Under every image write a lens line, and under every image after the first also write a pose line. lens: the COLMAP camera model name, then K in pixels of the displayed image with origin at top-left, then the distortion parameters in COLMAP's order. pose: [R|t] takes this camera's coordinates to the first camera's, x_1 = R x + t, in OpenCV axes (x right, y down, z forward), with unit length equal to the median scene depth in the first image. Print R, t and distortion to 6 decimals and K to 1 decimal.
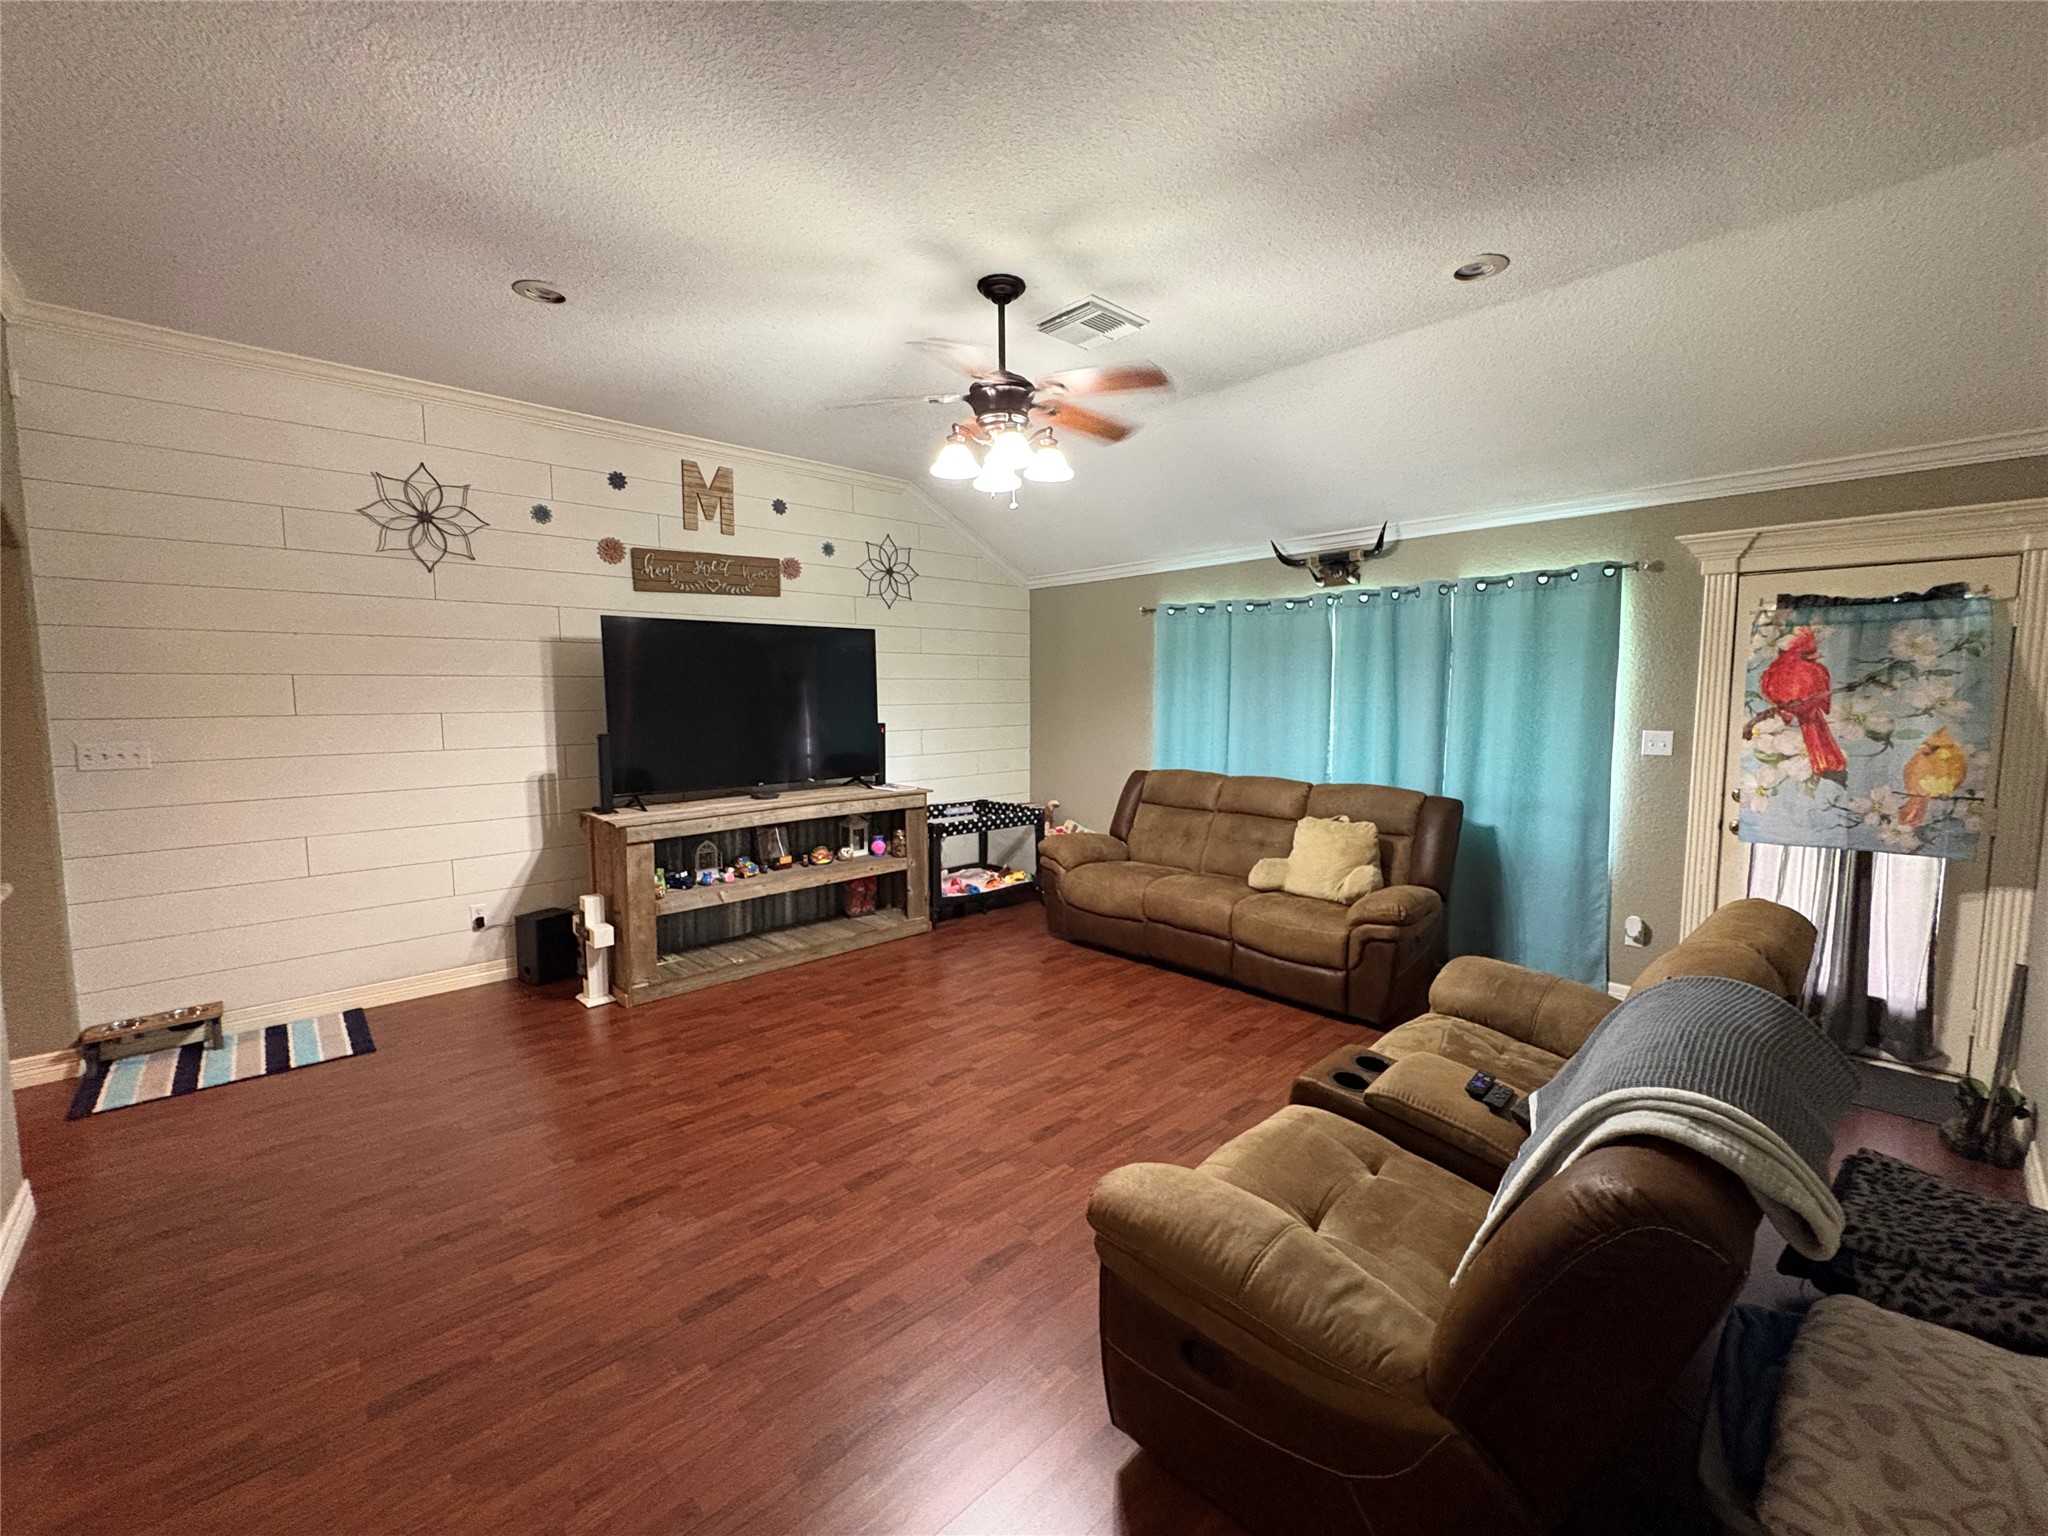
lens RADIAL K [[812.8, 0, 1028.6], [0, 812.8, 769.4], [0, 0, 1]] dist [-0.008737, 0.000443]
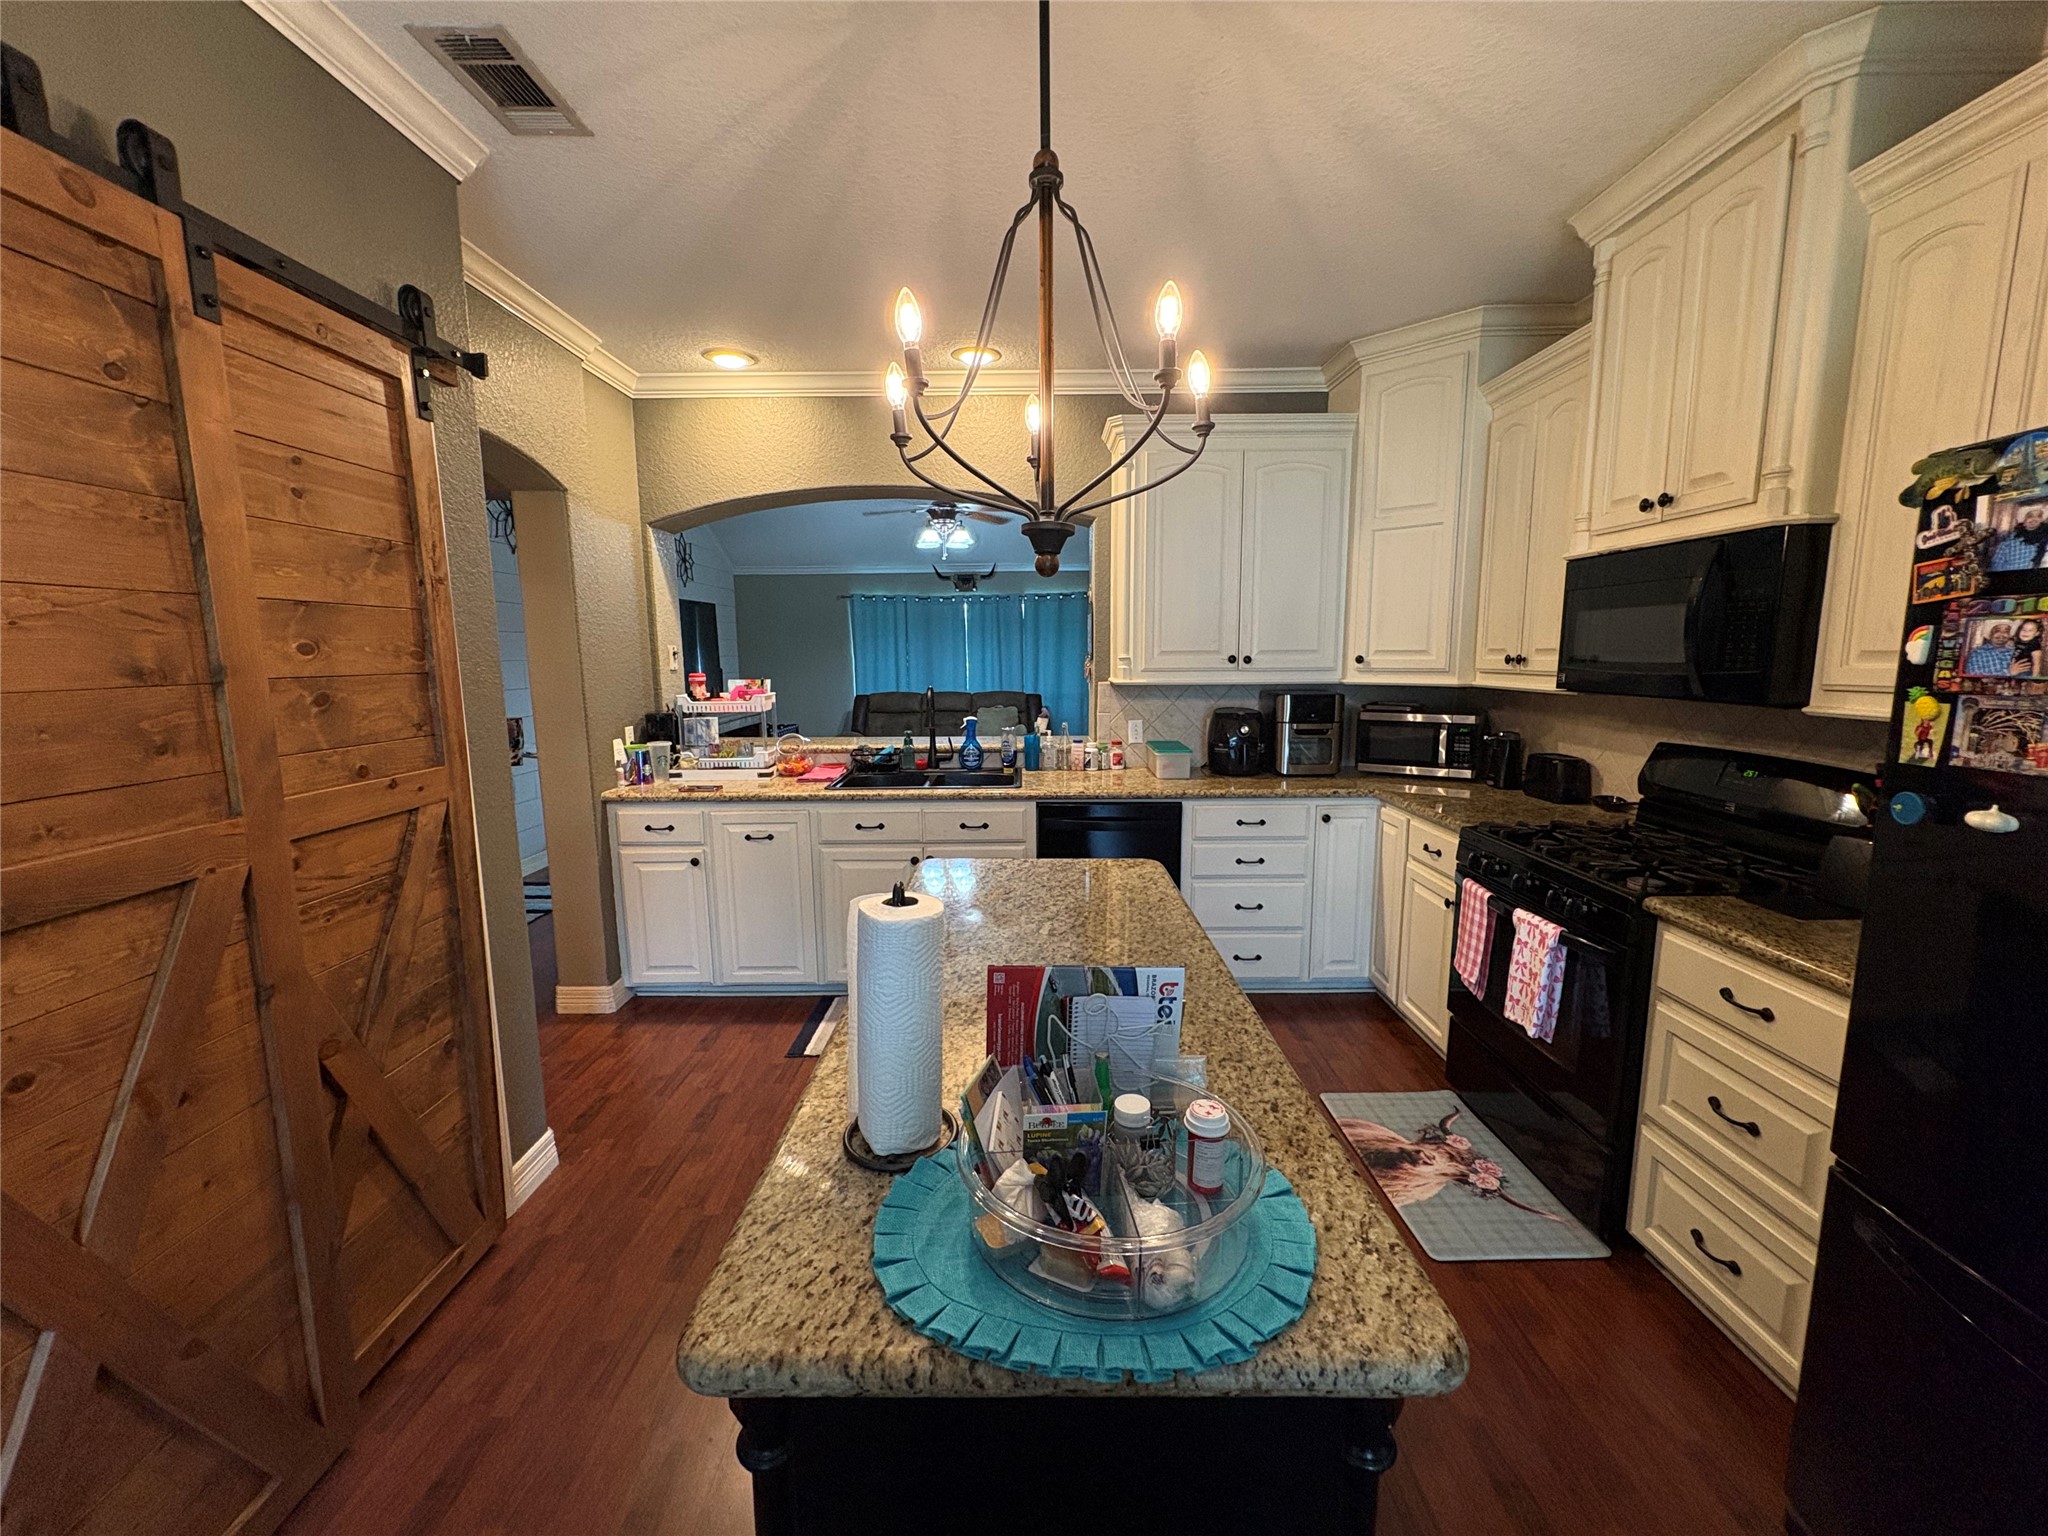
lens RADIAL K [[812.8, 0, 1026.7], [0, 812.8, 768.5], [0, 0, 1]] dist [-0.008737, 0.000443]
pose [[0.693880, -0.103610, 0.712598, -0.978520], [0.068774, 0.994606, 0.077646, 0.055219], [-0.716799, -0.004869, 0.697263, -0.470636]]
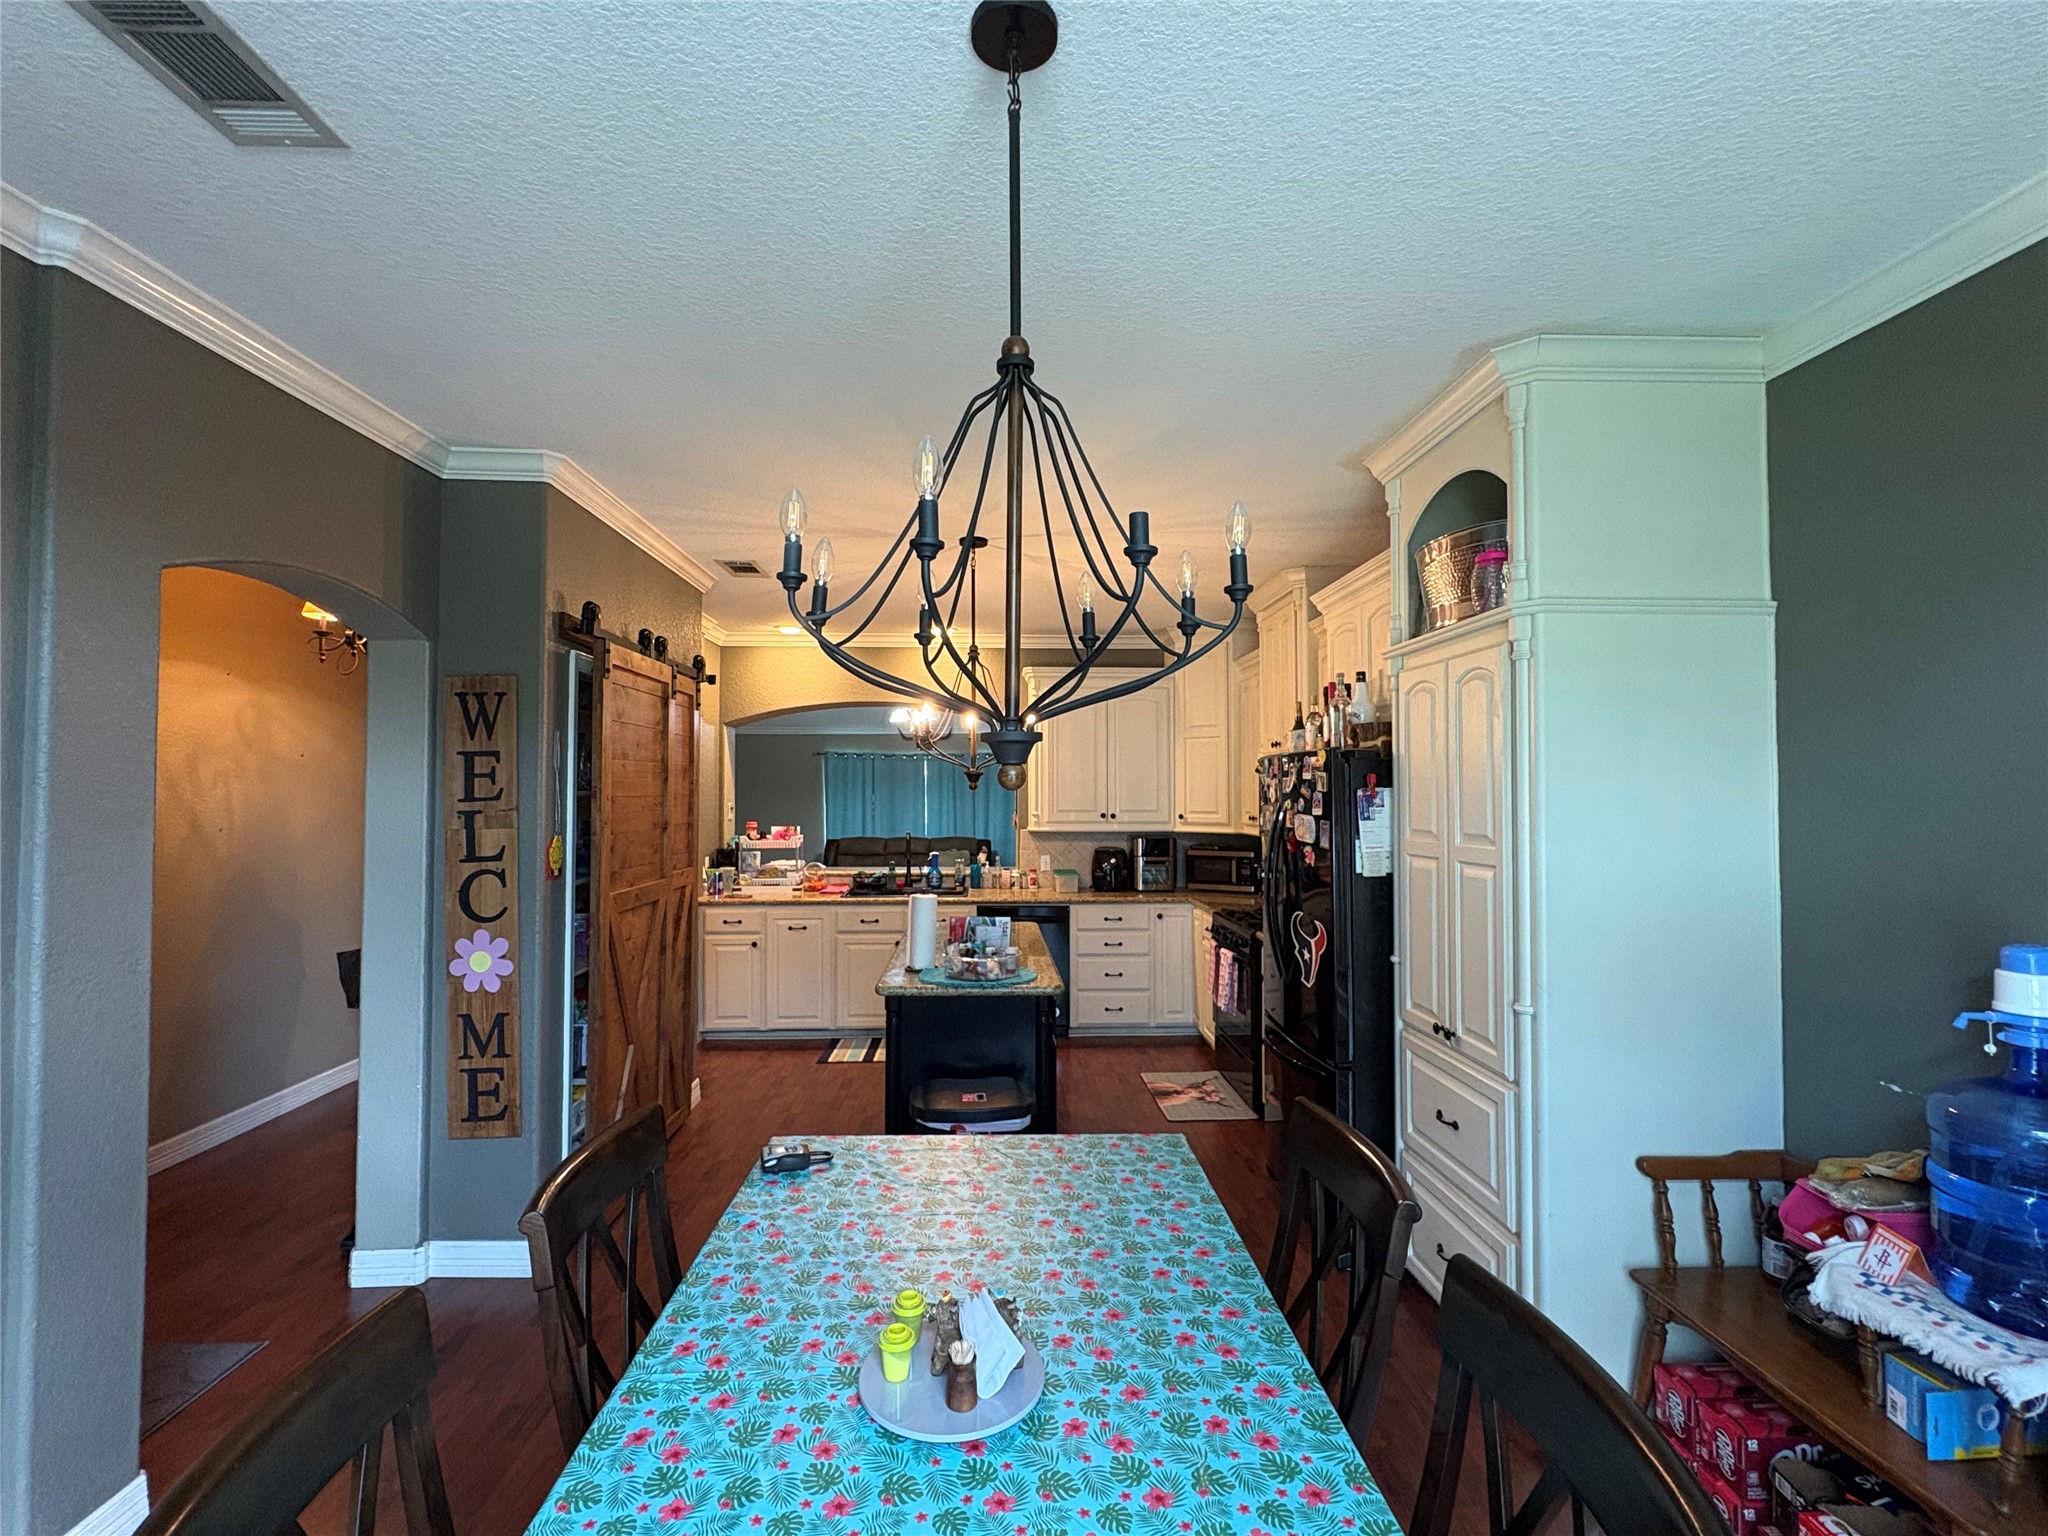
lens RADIAL K [[896.0, 0, 1027.1], [0, 896.0, 769.4], [0, 0, 1]] dist [0.000370, 0.000016]
pose [[0.658126, 0.026656, 0.752436, -1.344487], [0.063319, 0.993873, -0.090592, 0.069712], [-0.750241, 0.107264, 0.652405, -0.845189]]
